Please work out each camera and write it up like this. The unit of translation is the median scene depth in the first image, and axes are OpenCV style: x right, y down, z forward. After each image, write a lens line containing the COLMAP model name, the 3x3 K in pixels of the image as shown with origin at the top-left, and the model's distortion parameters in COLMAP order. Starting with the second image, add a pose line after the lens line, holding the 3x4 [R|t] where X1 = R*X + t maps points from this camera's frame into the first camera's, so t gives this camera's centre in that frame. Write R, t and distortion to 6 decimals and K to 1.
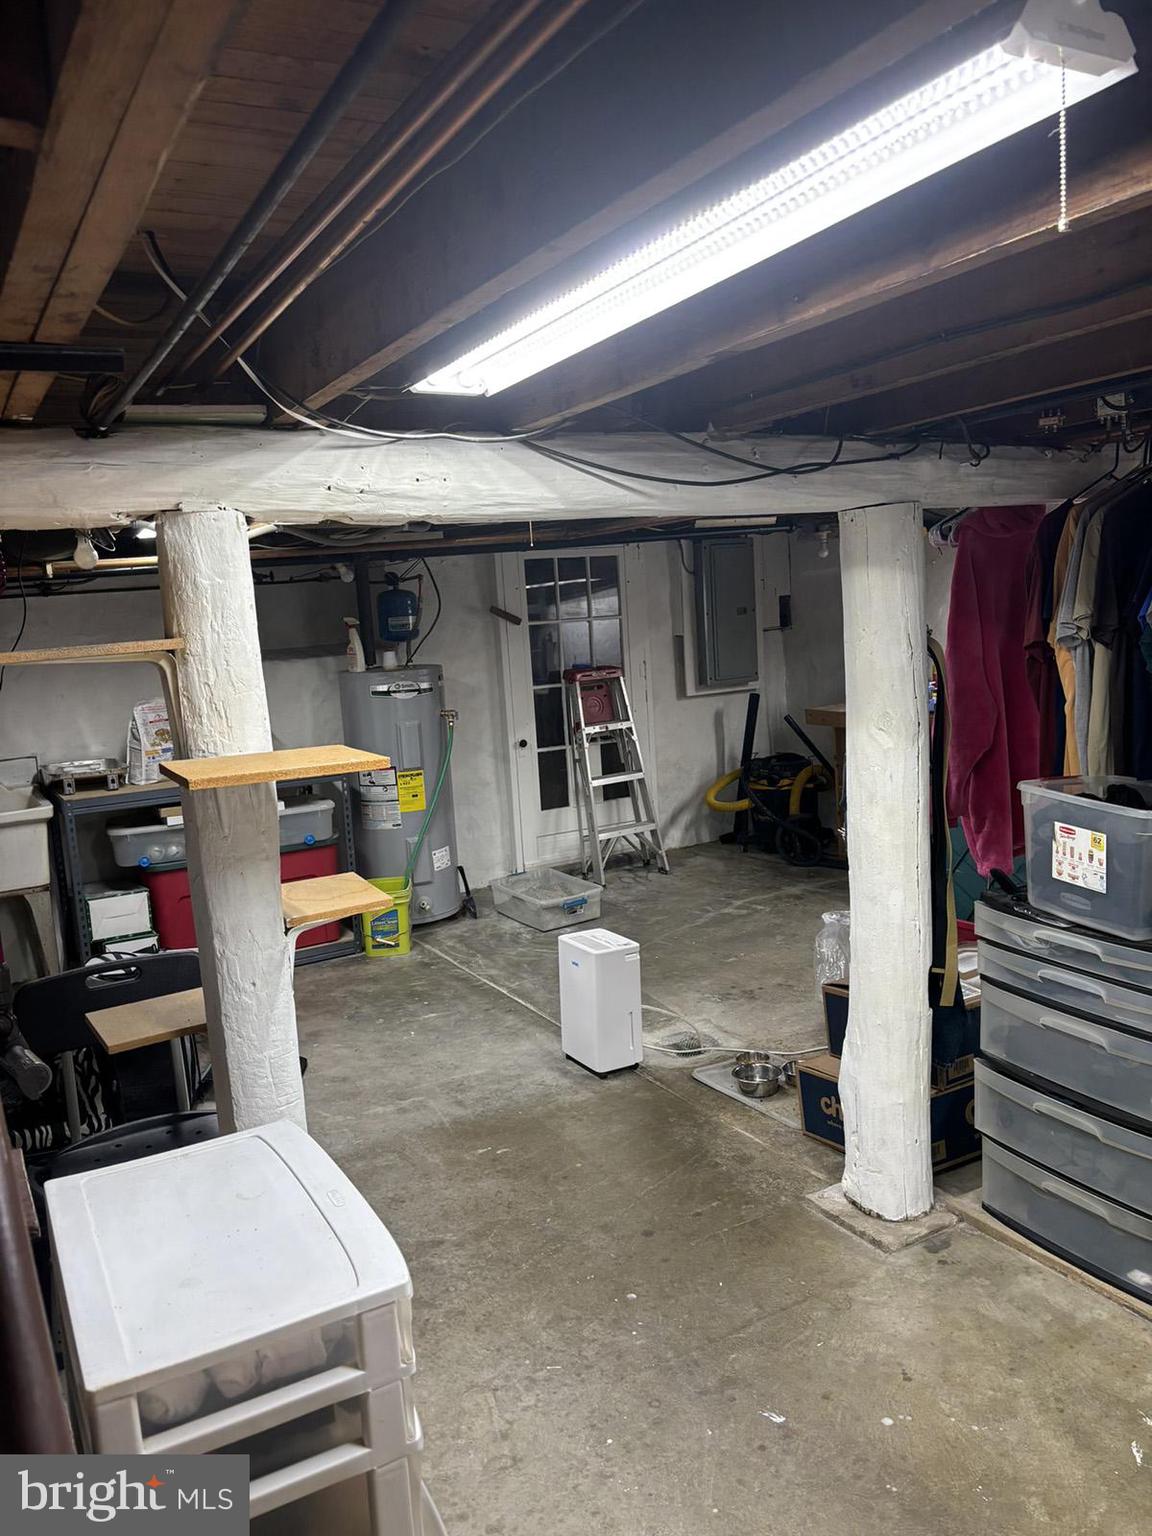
lens RADIAL K [[1153.5, 0, 574.9], [0, 1153.5, 768.6], [0, 0, 1]] dist [0.039438, -0.005984]
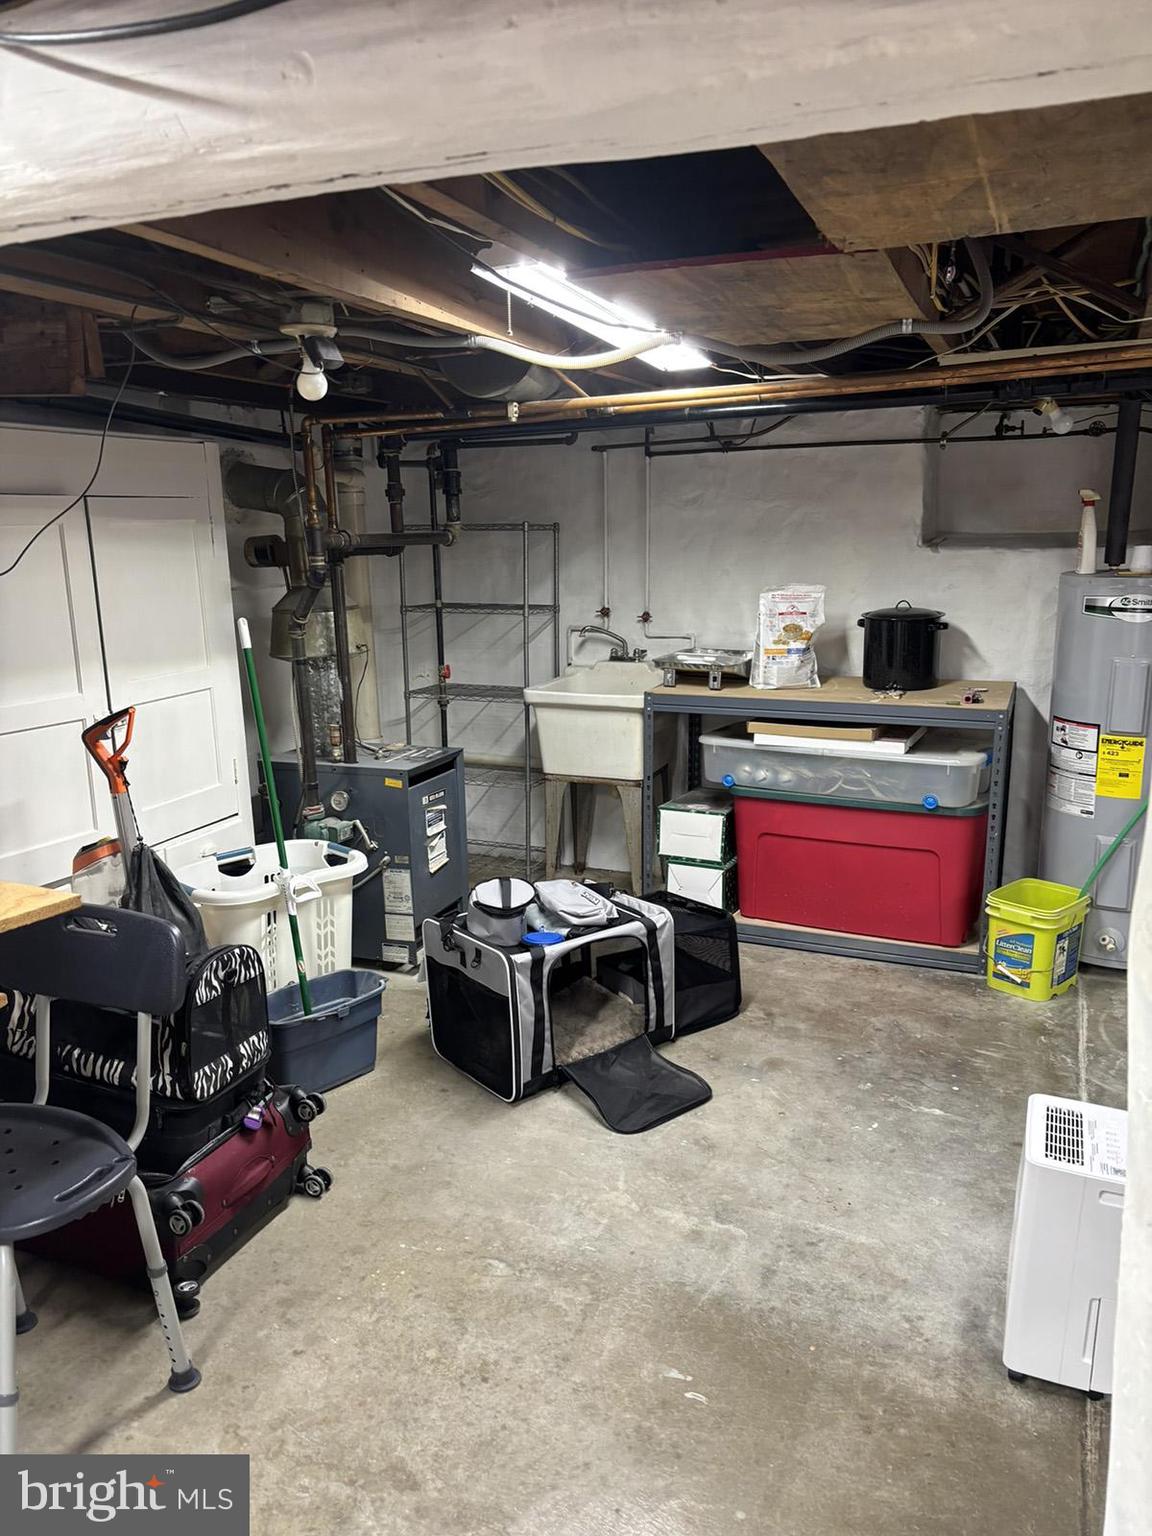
lens RADIAL K [[1153.5, 0, 576.3], [0, 1153.5, 771.1], [0, 0, 1]] dist [0.039438, -0.005984]
pose [[0.593381, 0.222603, -0.773528, 0.198220], [-0.138006, 0.974904, 0.174689, -0.054390], [0.793002, 0.003095, 0.609211, 0.396231]]
